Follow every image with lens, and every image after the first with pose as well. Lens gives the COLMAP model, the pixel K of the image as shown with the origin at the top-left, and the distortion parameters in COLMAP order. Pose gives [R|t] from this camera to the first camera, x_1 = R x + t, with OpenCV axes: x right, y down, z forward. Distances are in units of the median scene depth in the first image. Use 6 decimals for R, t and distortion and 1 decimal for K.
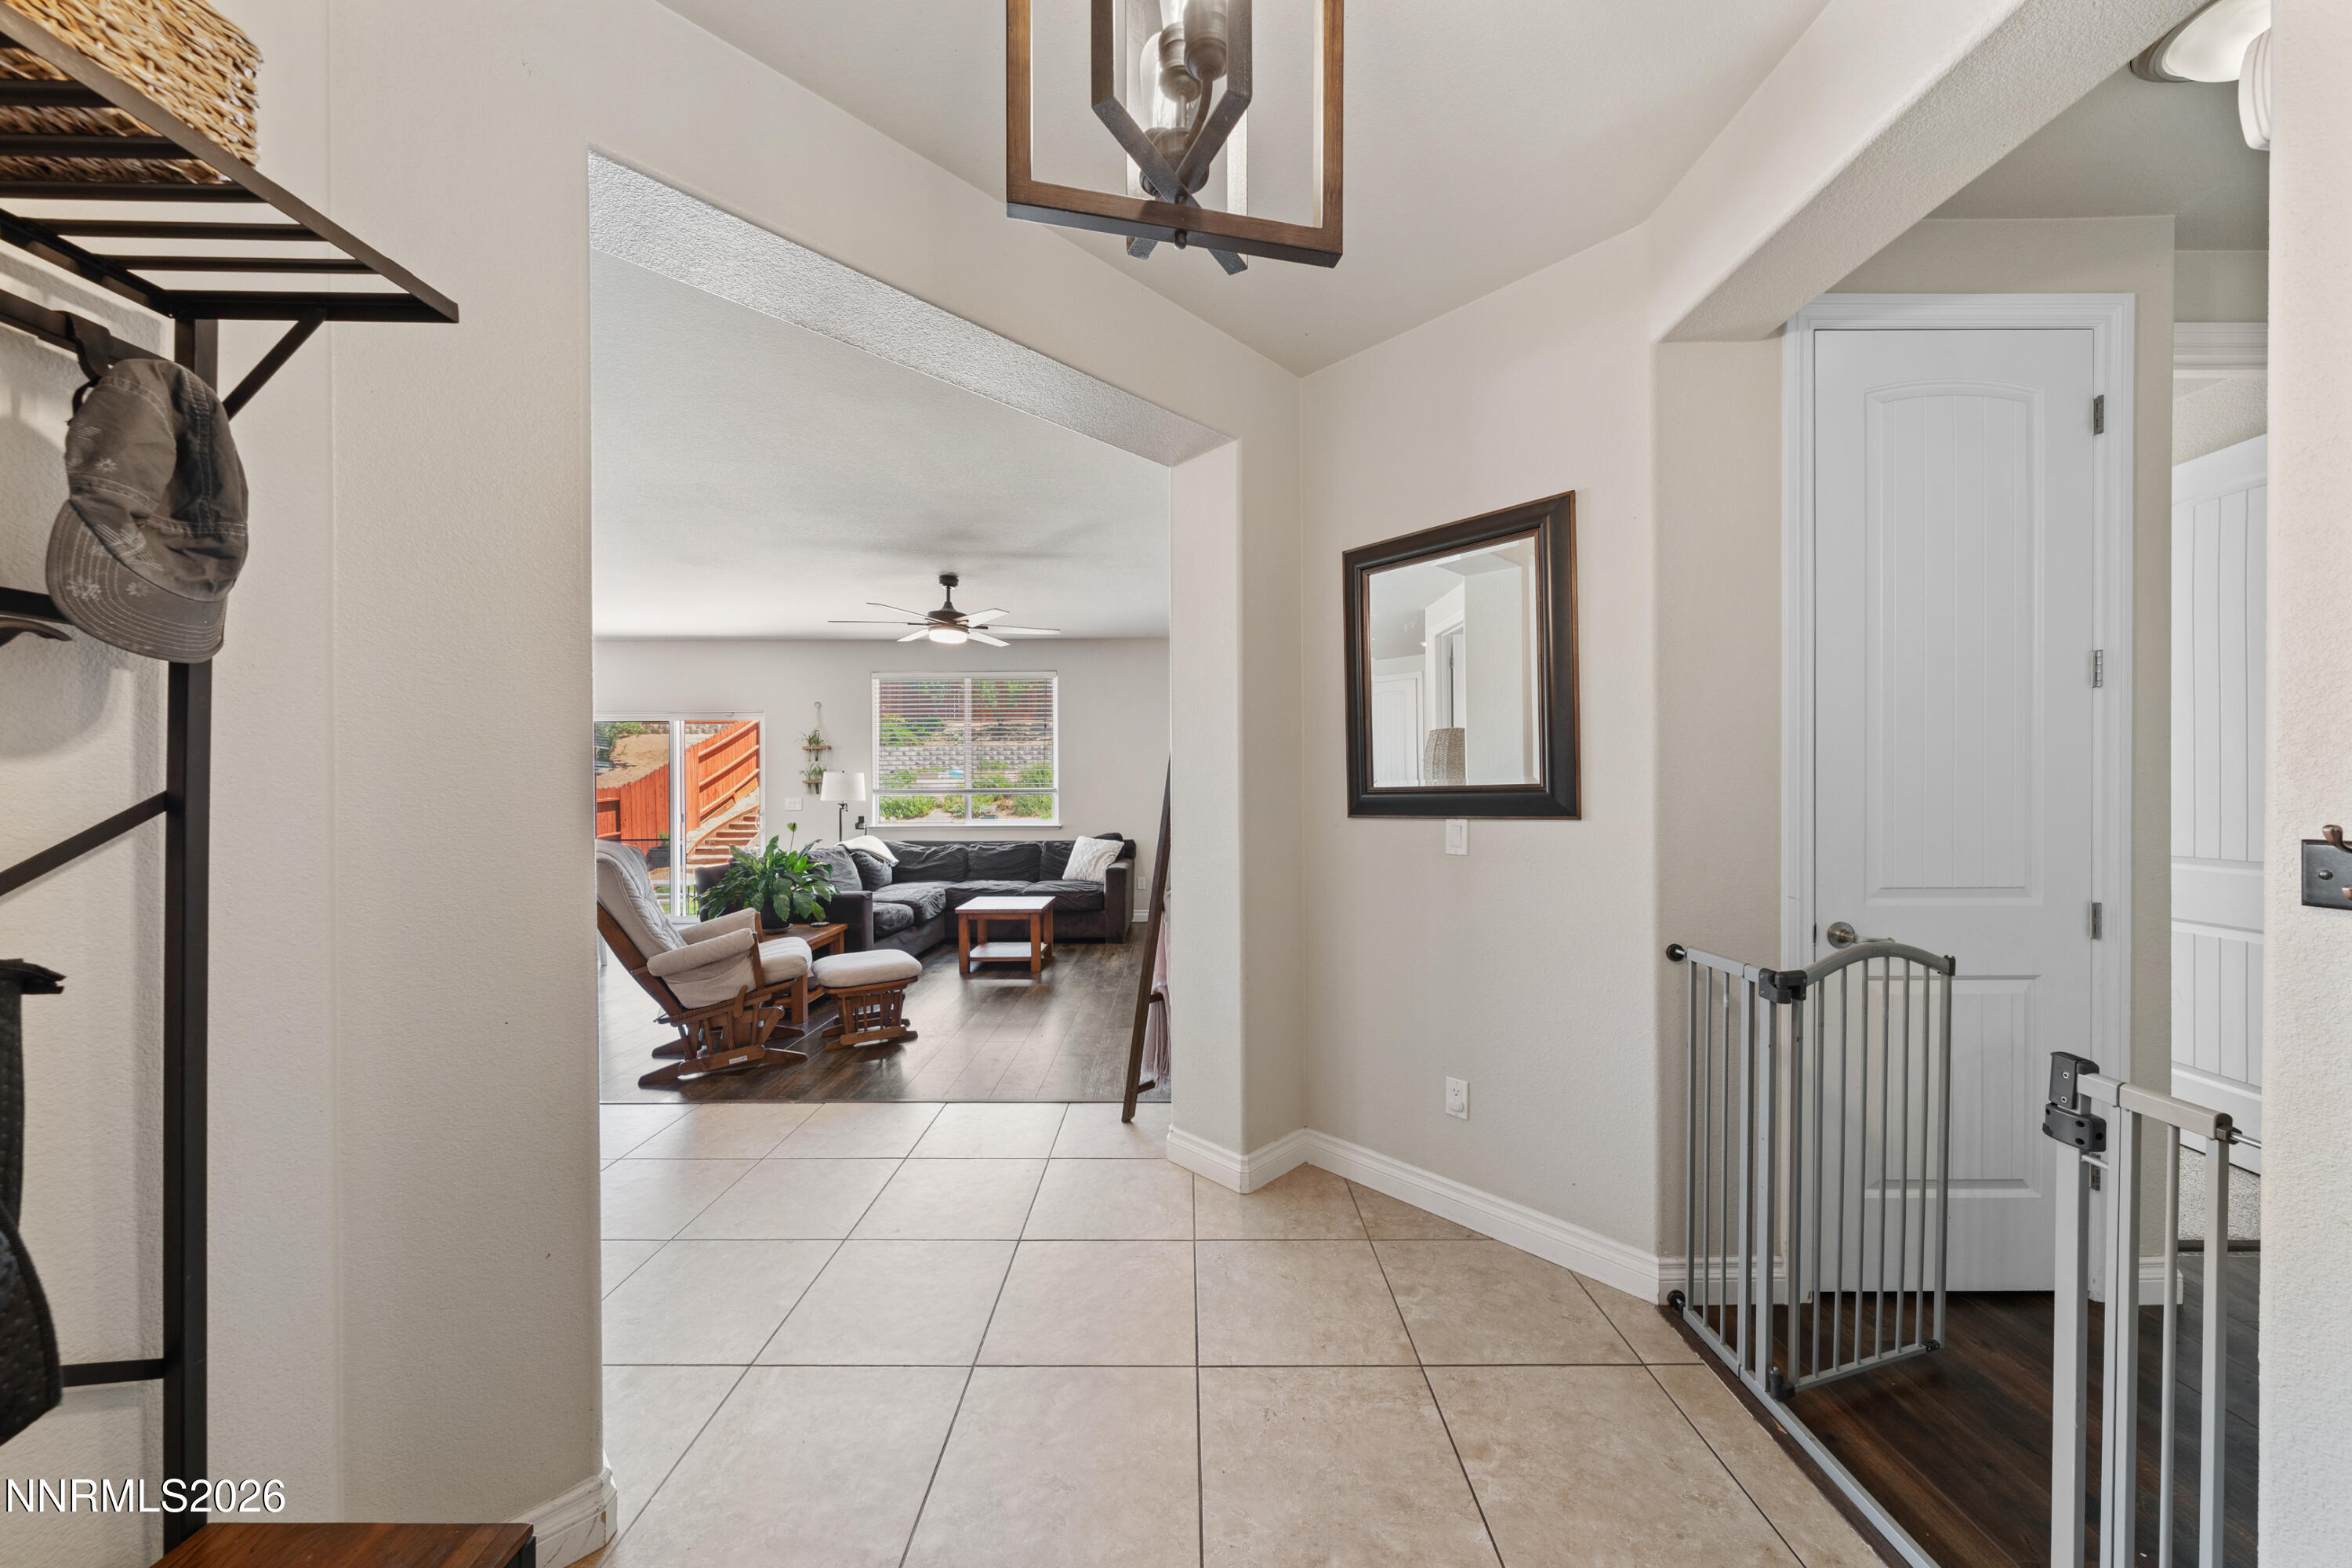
lens RADIAL K [[801.1, 0, 1172.3], [0, 801.1, 796.8], [0, 0, 1]] dist [-0.001508, -0.000195]
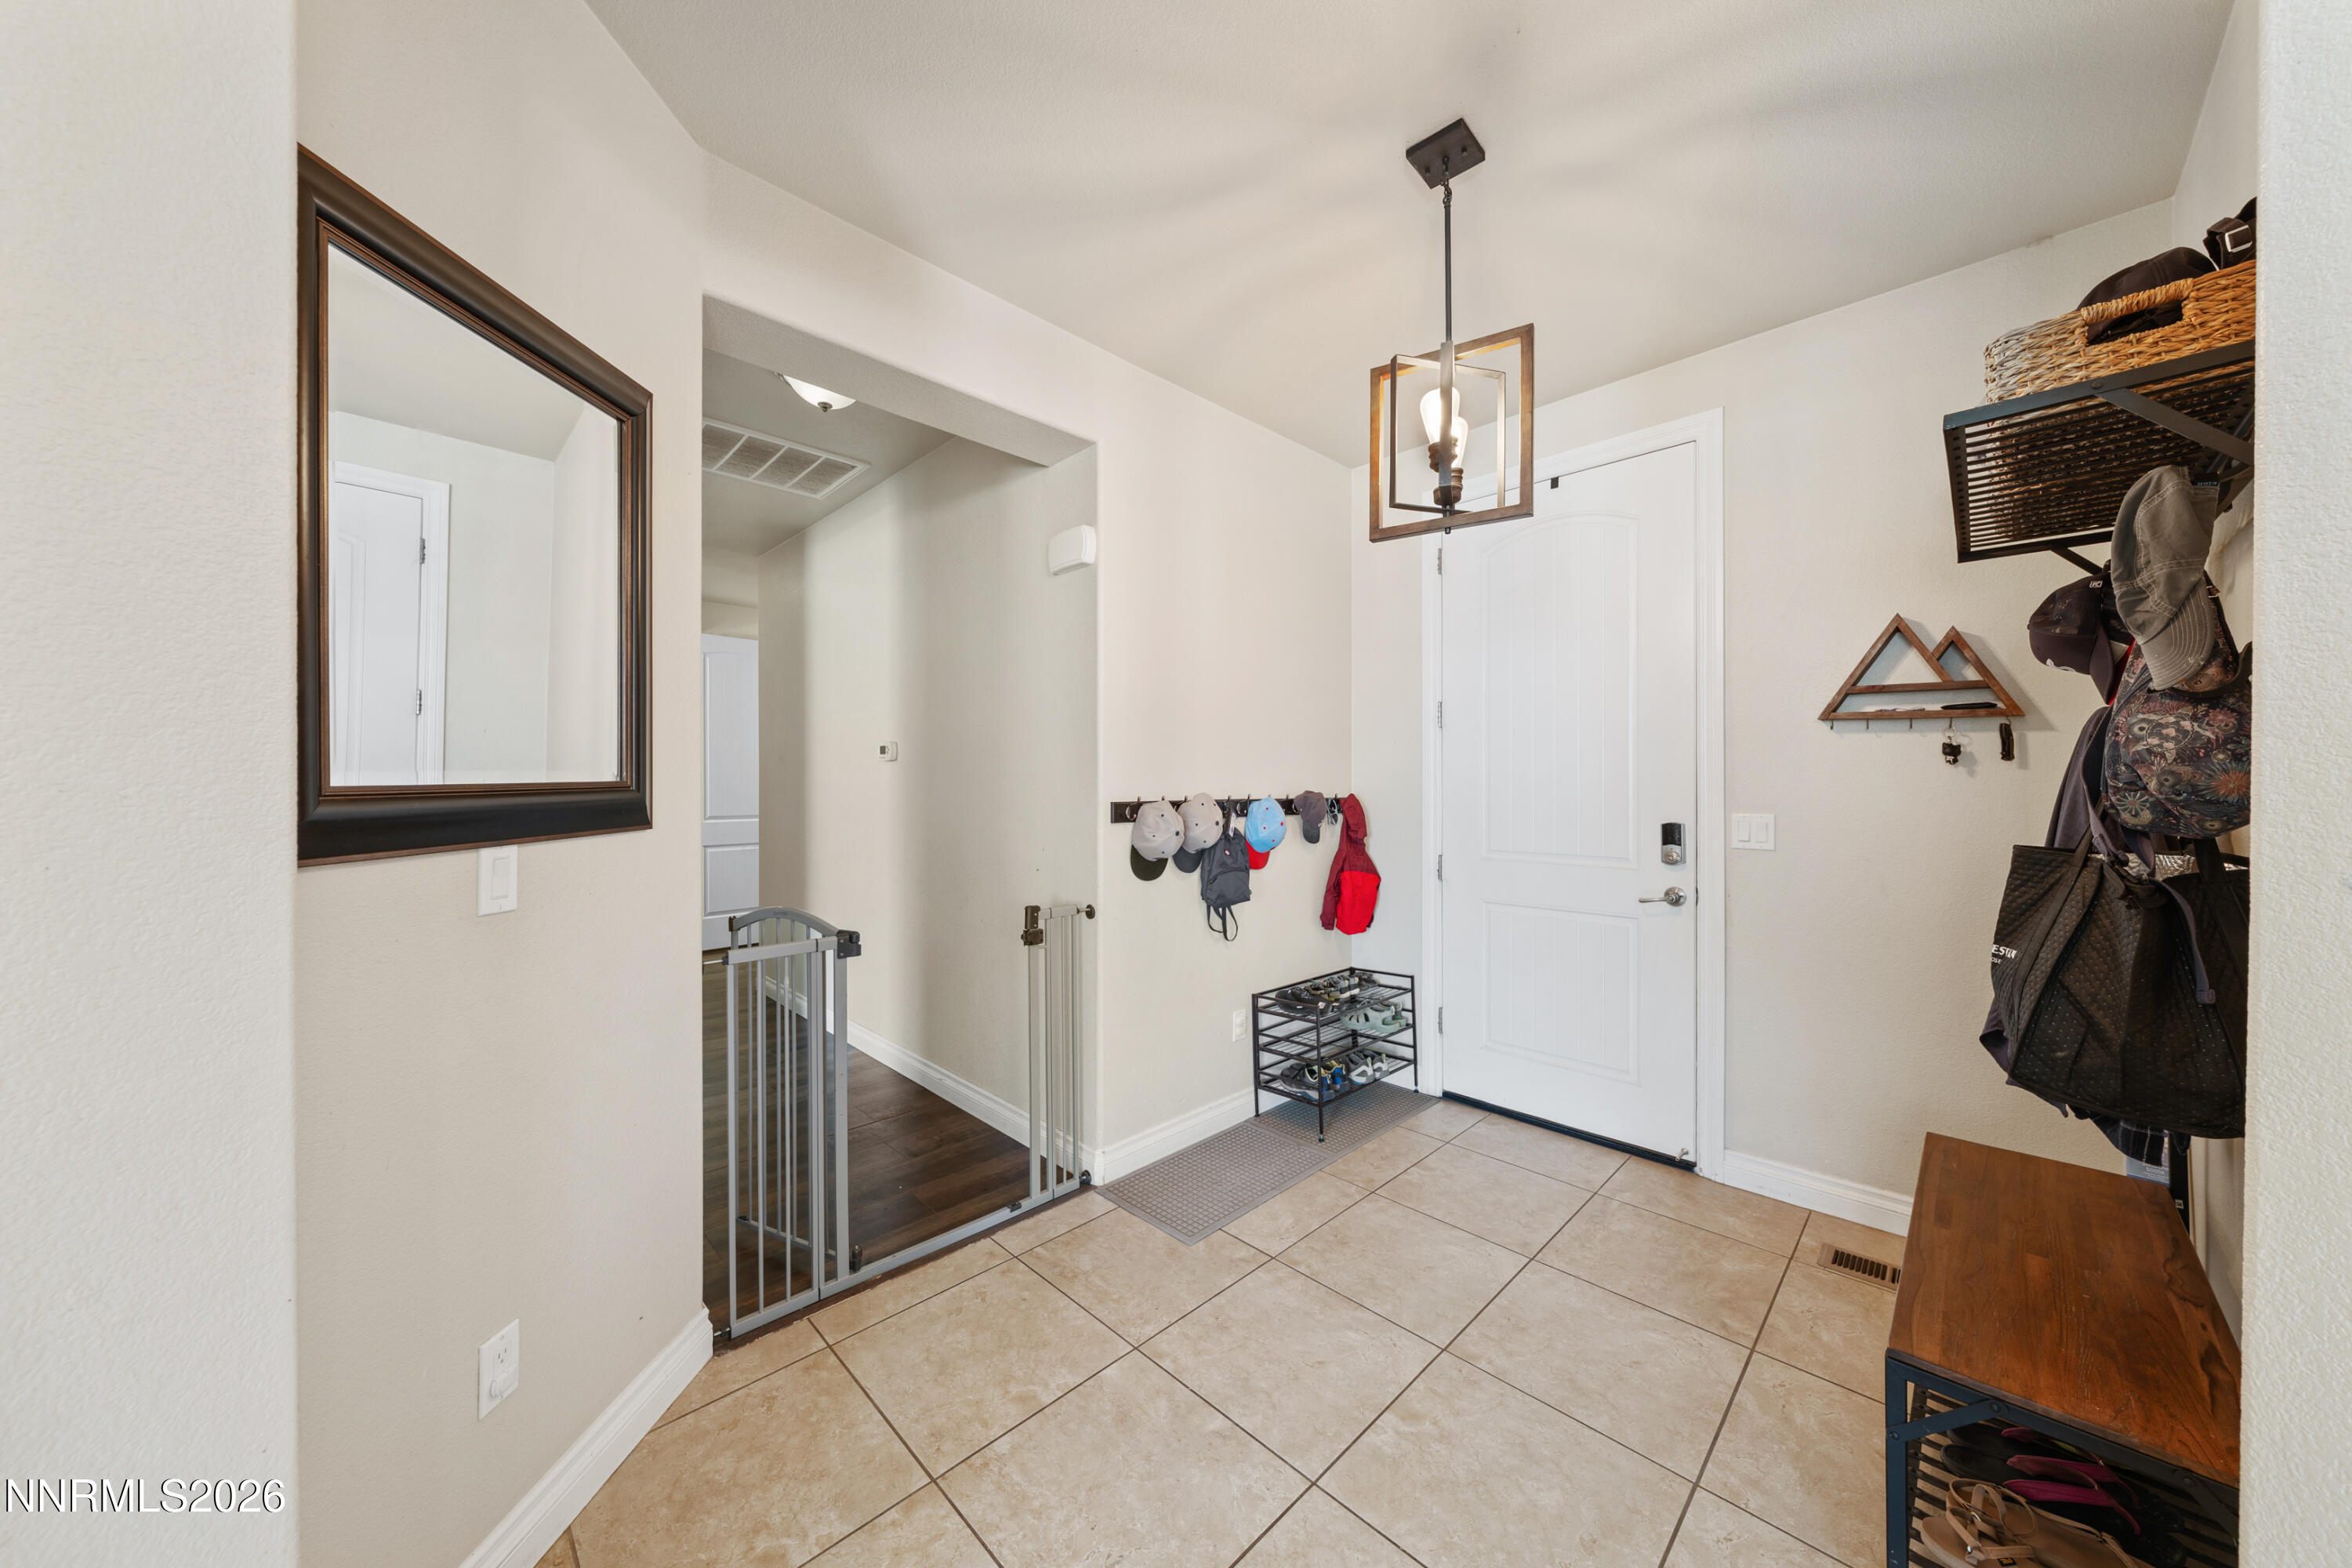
lens RADIAL K [[801.1, 0, 1187.6], [0, 801.1, 790.1], [0, 0, 1]] dist [-0.001508, -0.000195]
pose [[-0.714169, -0.001528, 0.699972, -0.147889], [0.010884, 0.999852, 0.013288, -0.004783], [-0.699889, 0.017108, -0.714047, 0.450388]]
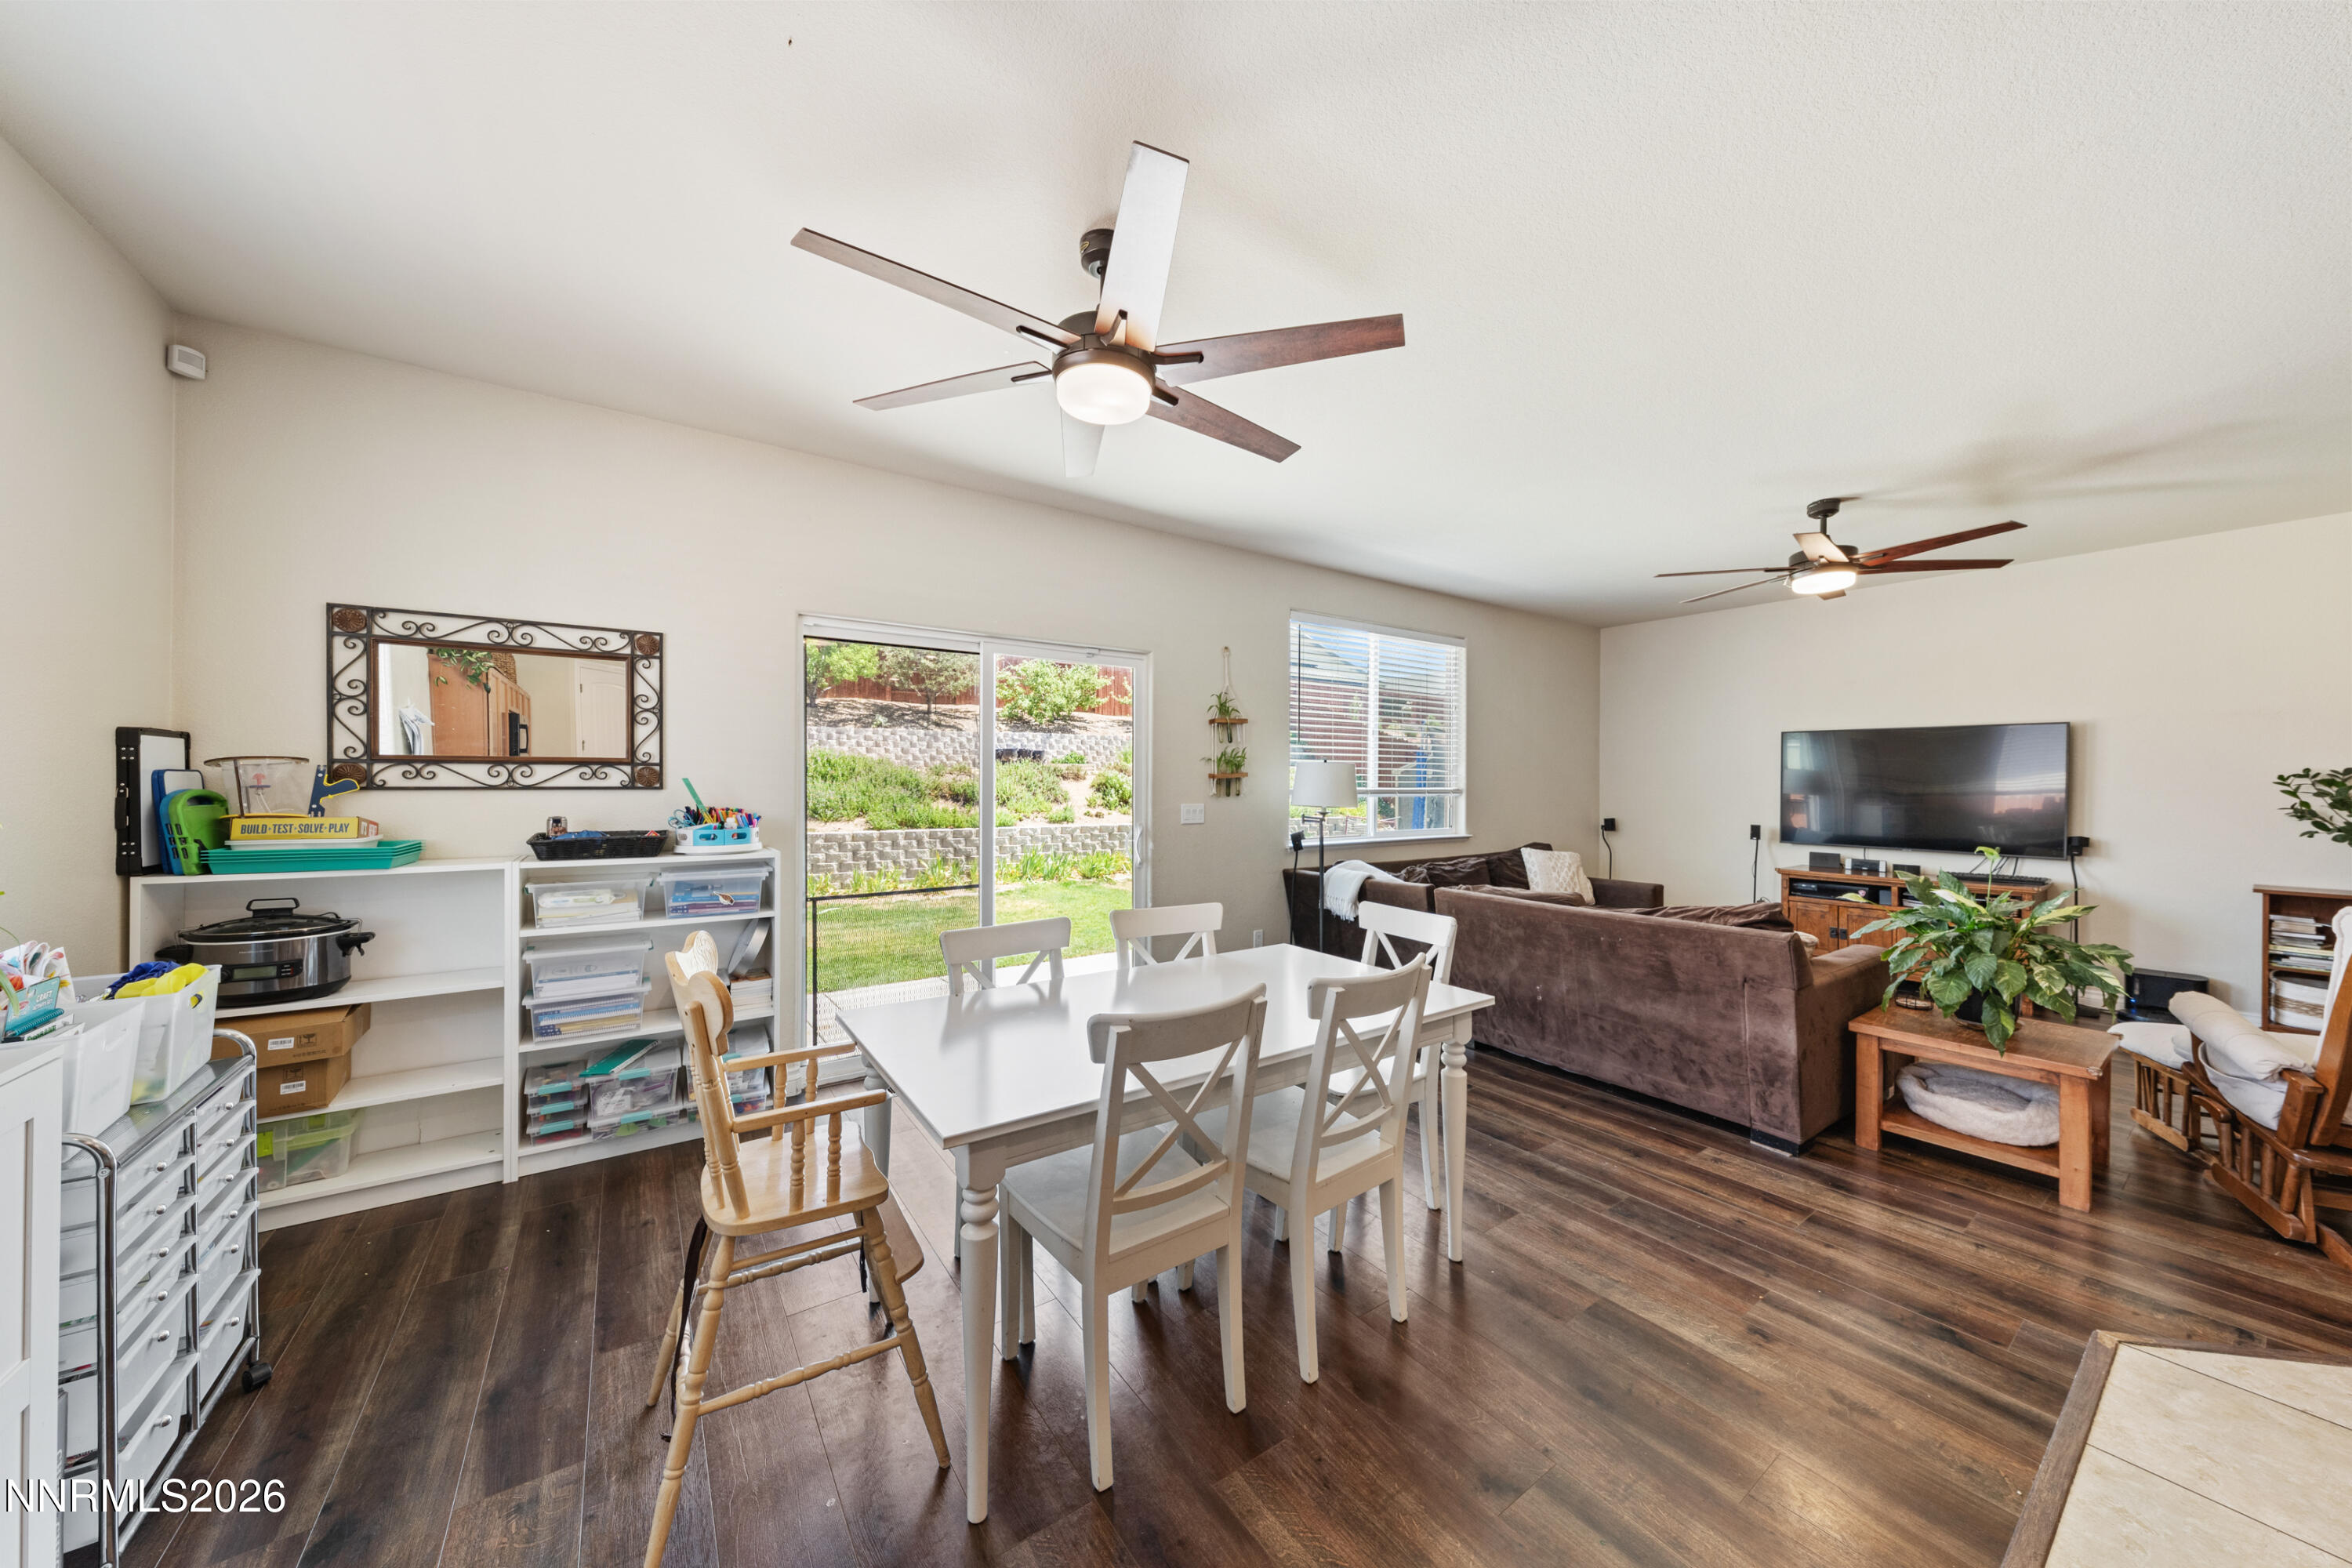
lens RADIAL K [[801.1, 0, 1181.4], [0, 801.1, 786.4], [0, 0, 1]] dist [-0.001508, -0.000195]
pose [[0.818202, 0.004458, 0.574913, -1.139686], [-0.000438, 0.999974, -0.007131, -0.008986], [-0.574930, 0.005583, 0.818183, 0.715437]]
